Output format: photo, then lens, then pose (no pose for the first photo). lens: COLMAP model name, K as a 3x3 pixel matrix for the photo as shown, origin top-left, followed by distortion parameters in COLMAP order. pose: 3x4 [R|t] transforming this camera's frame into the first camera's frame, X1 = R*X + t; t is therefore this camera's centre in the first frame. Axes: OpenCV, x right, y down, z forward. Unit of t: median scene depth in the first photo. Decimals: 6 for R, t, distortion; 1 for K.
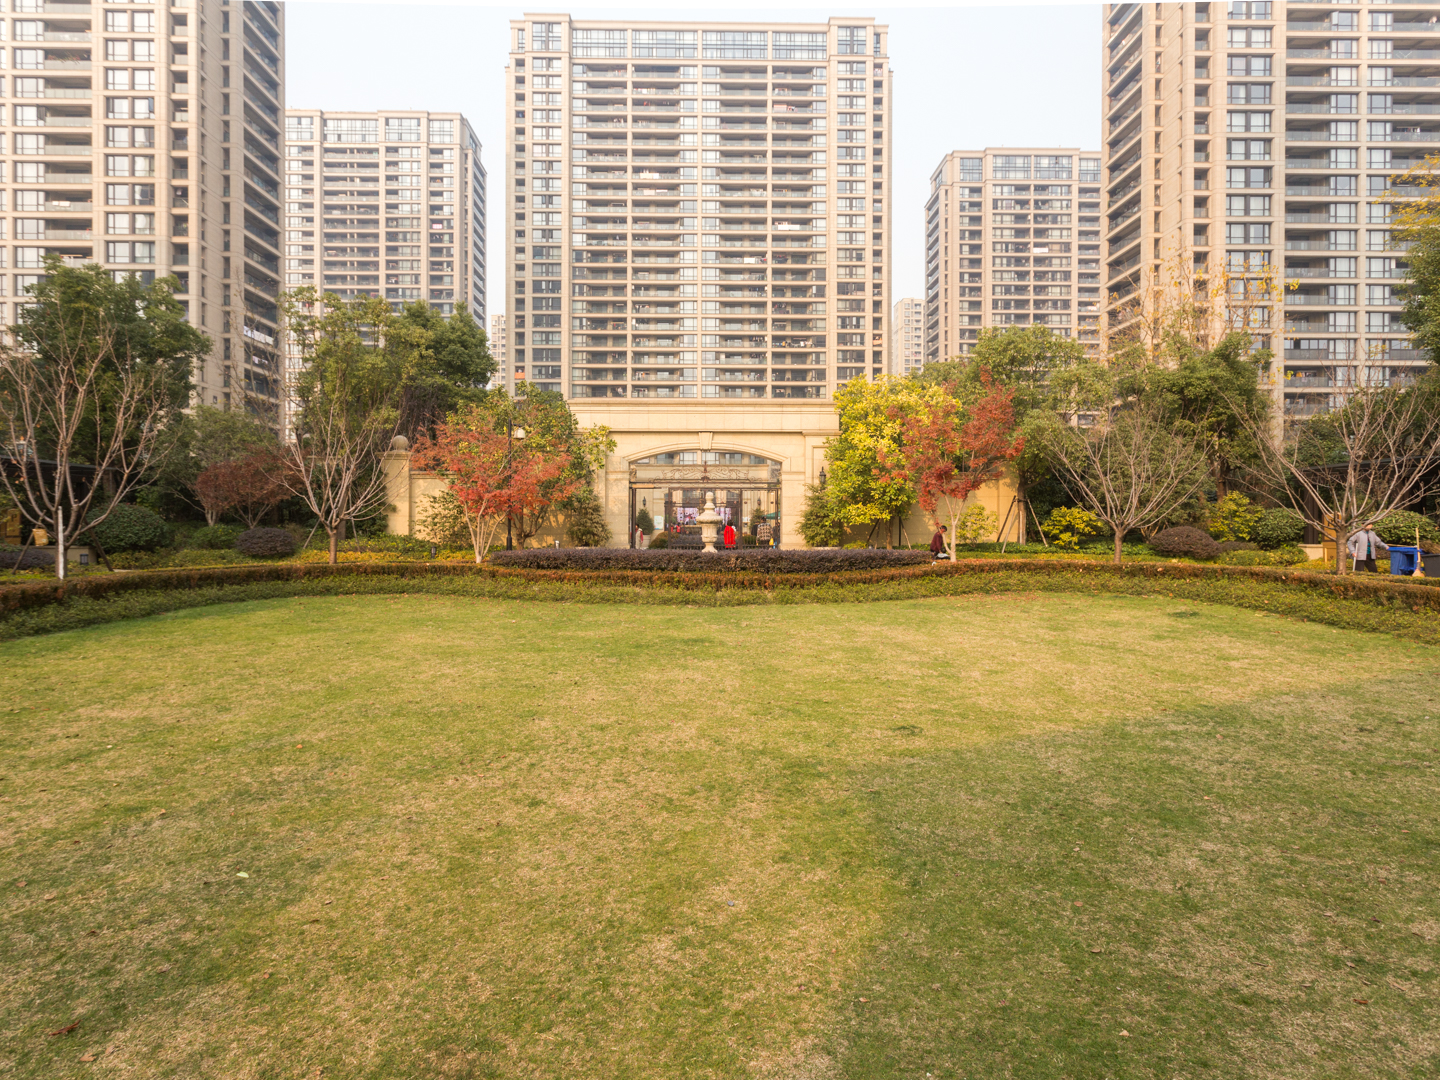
lens RADIAL K [[792.6, 0, 693.8], [0, 792.6, 575.1], [0, 0, 1]] dist [-0.001264, 0.002123]
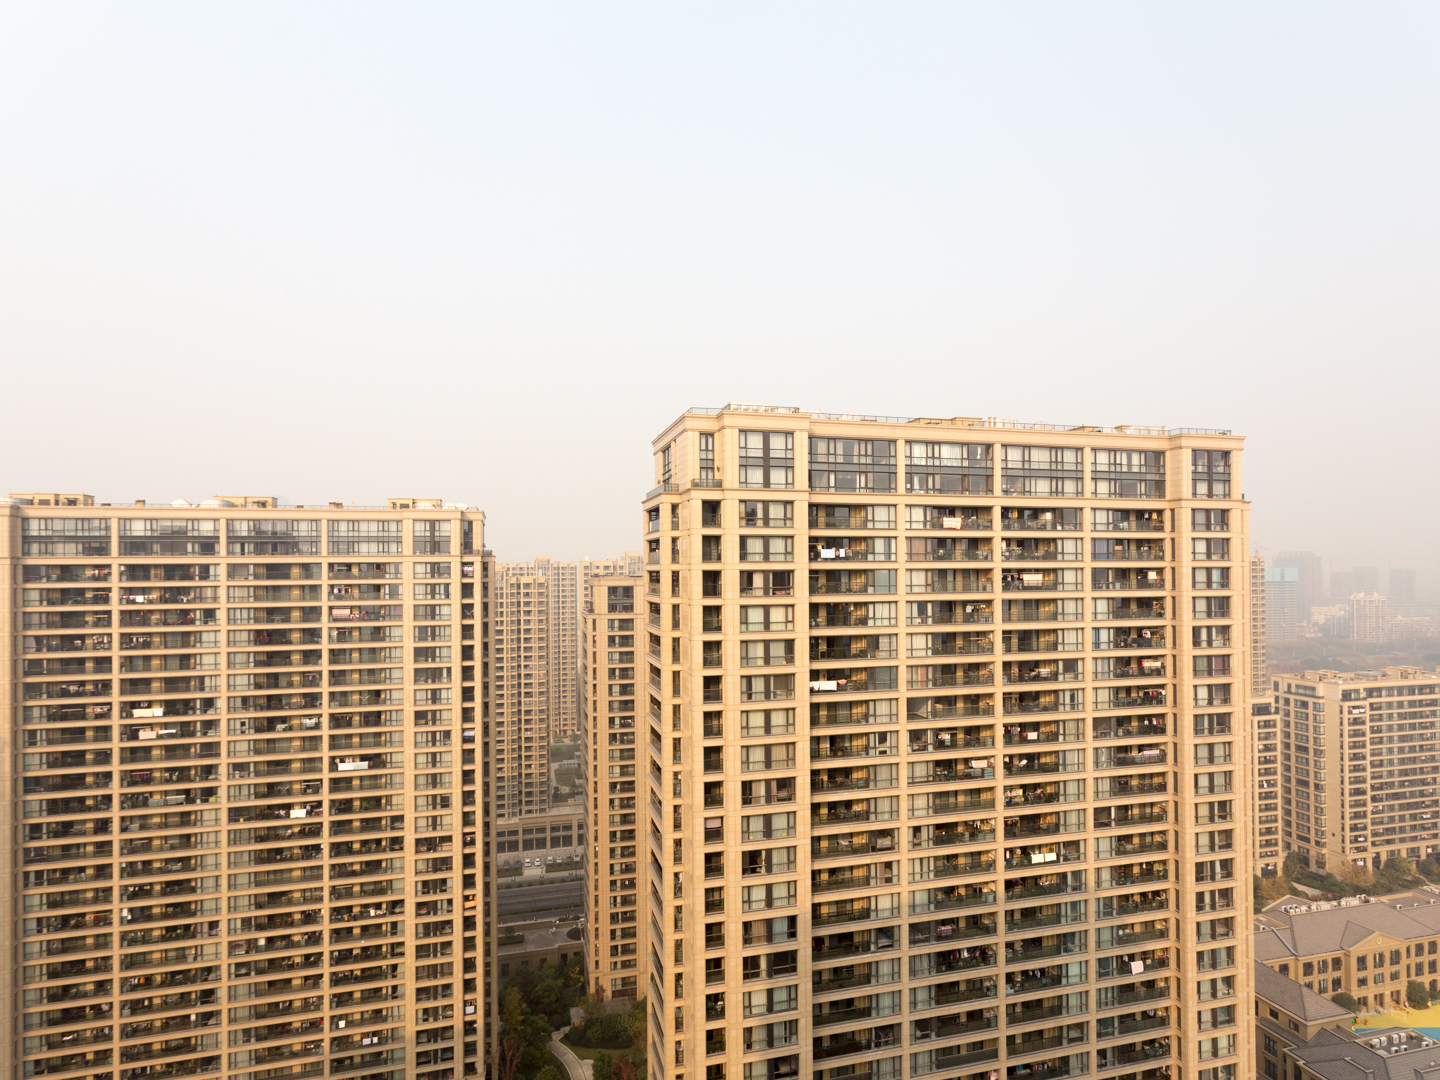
lens RADIAL K [[791.9, 0, 726.2], [0, 791.9, 561.9], [0, 0, 1]] dist [0.006572, 0.000260]
pose [[0.970100, -0.007040, 0.242605, 0.290669], [0.008935, 0.999938, -0.006709, -0.633829], [-0.242543, 0.008676, 0.970102, 0.141579]]
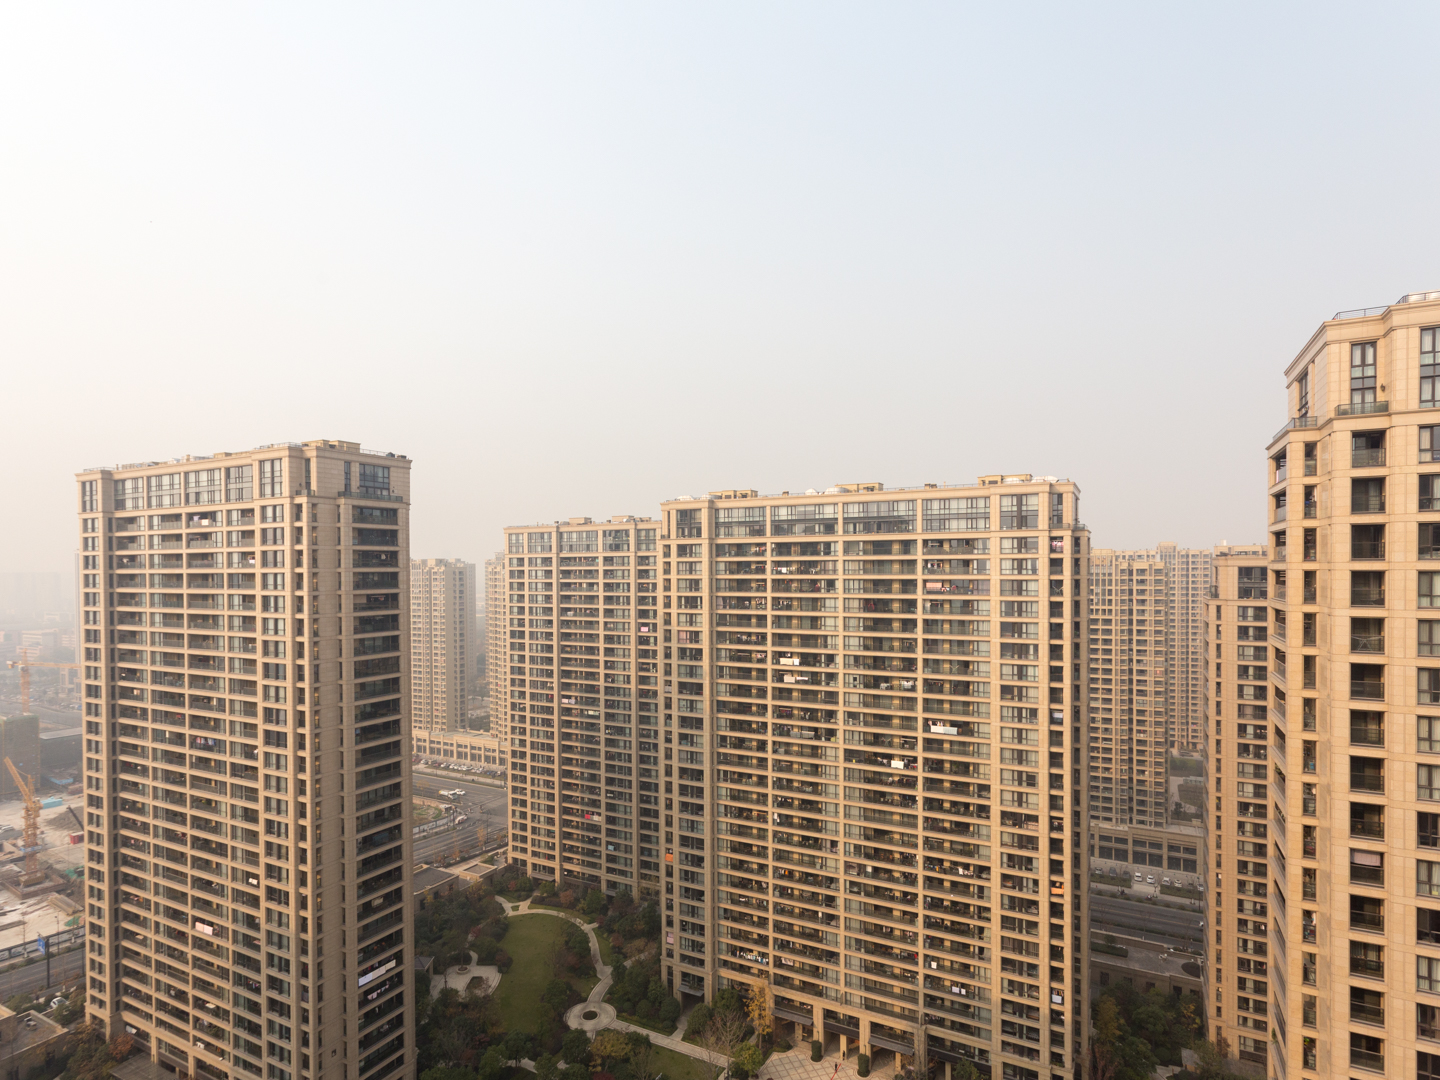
lens RADIAL K [[792.6, 0, 693.8], [0, 792.6, 575.1], [0, 0, 1]] dist [-0.001264, 0.002123]
pose [[0.860808, 0.000036, -0.508930, 0.319953], [0.005237, 0.999946, 0.008927, -0.612306], [0.508903, -0.010350, 0.860761, 0.142806]]
